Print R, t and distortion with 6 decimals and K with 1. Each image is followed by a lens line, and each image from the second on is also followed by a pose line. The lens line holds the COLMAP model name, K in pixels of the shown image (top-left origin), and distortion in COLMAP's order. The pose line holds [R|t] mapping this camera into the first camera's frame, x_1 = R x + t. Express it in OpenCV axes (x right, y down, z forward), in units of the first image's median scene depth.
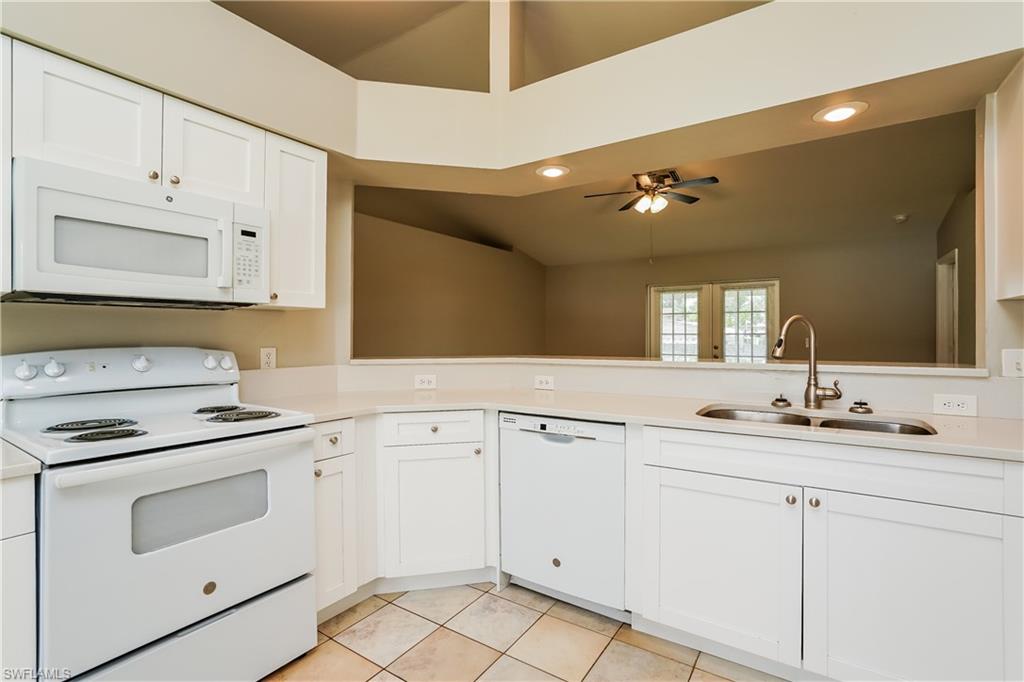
lens RADIAL K [[484.9, 0, 505.9], [0, 484.9, 338.8], [0, 0, 1]] dist [-0.051452, 0.022066]
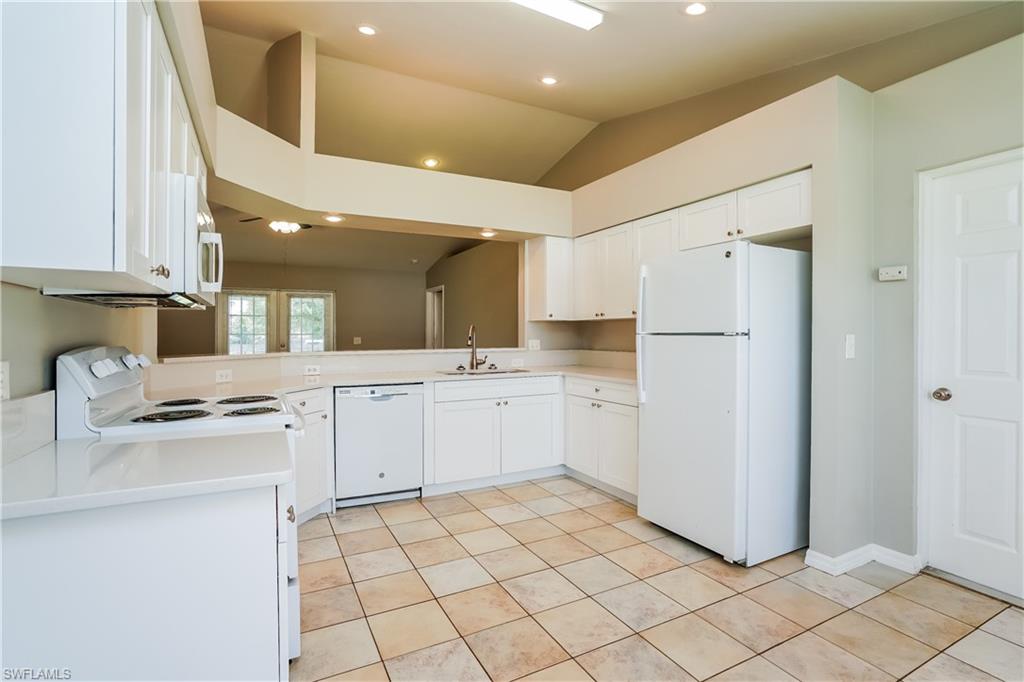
lens RADIAL K [[484.9, 0, 505.9], [0, 484.9, 338.8], [0, 0, 1]] dist [-0.051452, 0.022066]
pose [[0.486651, -0.006761, 0.873570, -0.822005], [0.007018, 0.999968, 0.003829, 0.002729], [-0.873568, 0.004267, 0.486683, -0.116516]]
